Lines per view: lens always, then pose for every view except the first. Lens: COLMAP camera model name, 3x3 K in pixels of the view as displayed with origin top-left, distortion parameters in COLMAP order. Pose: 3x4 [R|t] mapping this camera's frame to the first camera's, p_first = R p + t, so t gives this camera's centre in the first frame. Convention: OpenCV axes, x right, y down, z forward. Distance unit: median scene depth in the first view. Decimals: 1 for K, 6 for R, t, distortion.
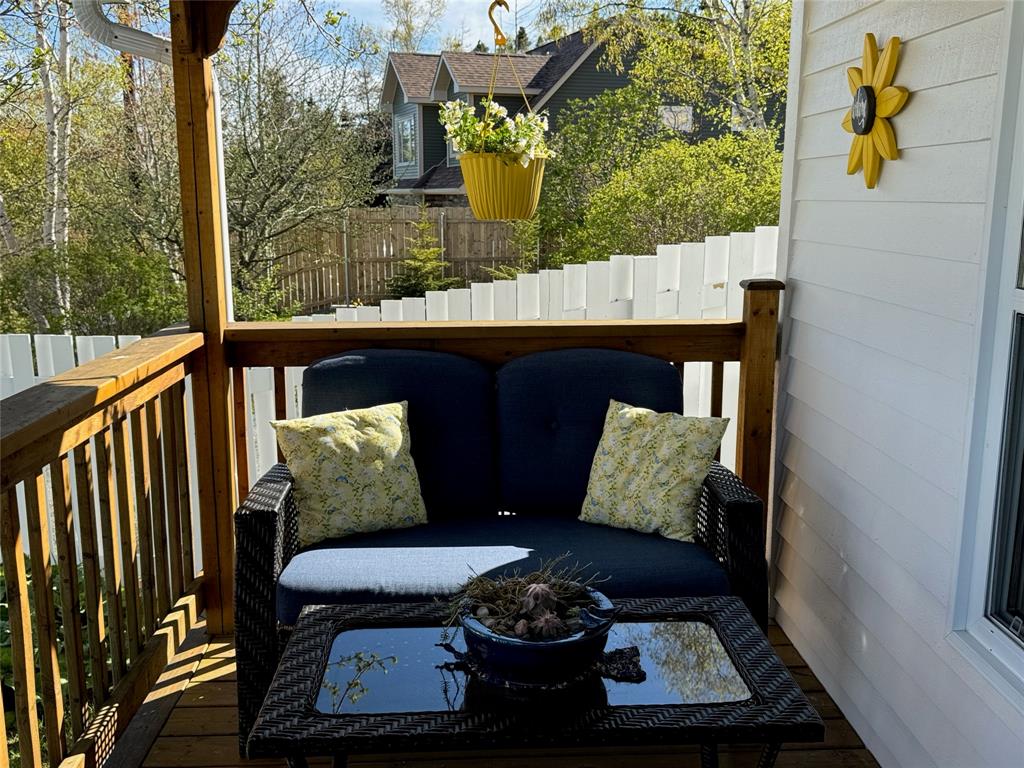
lens RADIAL K [[982.1, 0, 506.2], [0, 982.1, 394.1], [0, 0, 1]] dist [0.060535, 0.000000]
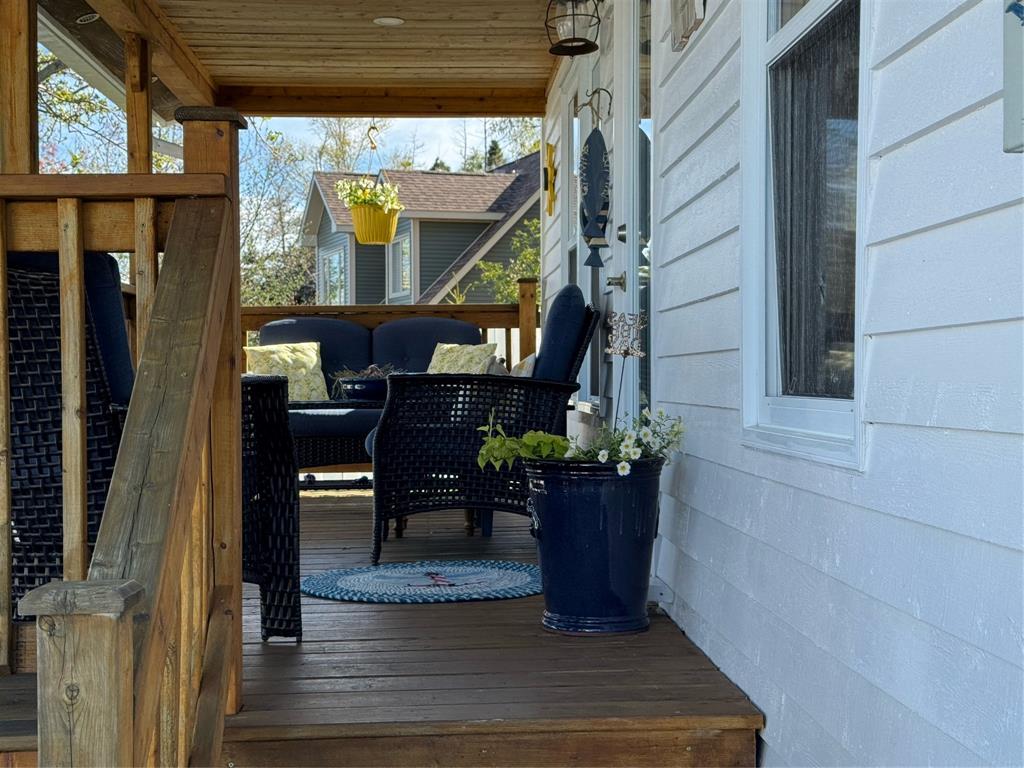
lens RADIAL K [[1510.6, 0, 516.5], [0, 1510.6, 382.0], [0, 0, 1]] dist [0.014899, 0.000000]
pose [[0.999773, -0.007312, 0.020021, 0.028366], [0.011077, 0.980745, -0.194979, 0.088011], [-0.018210, 0.195156, 0.980603, -0.237113]]
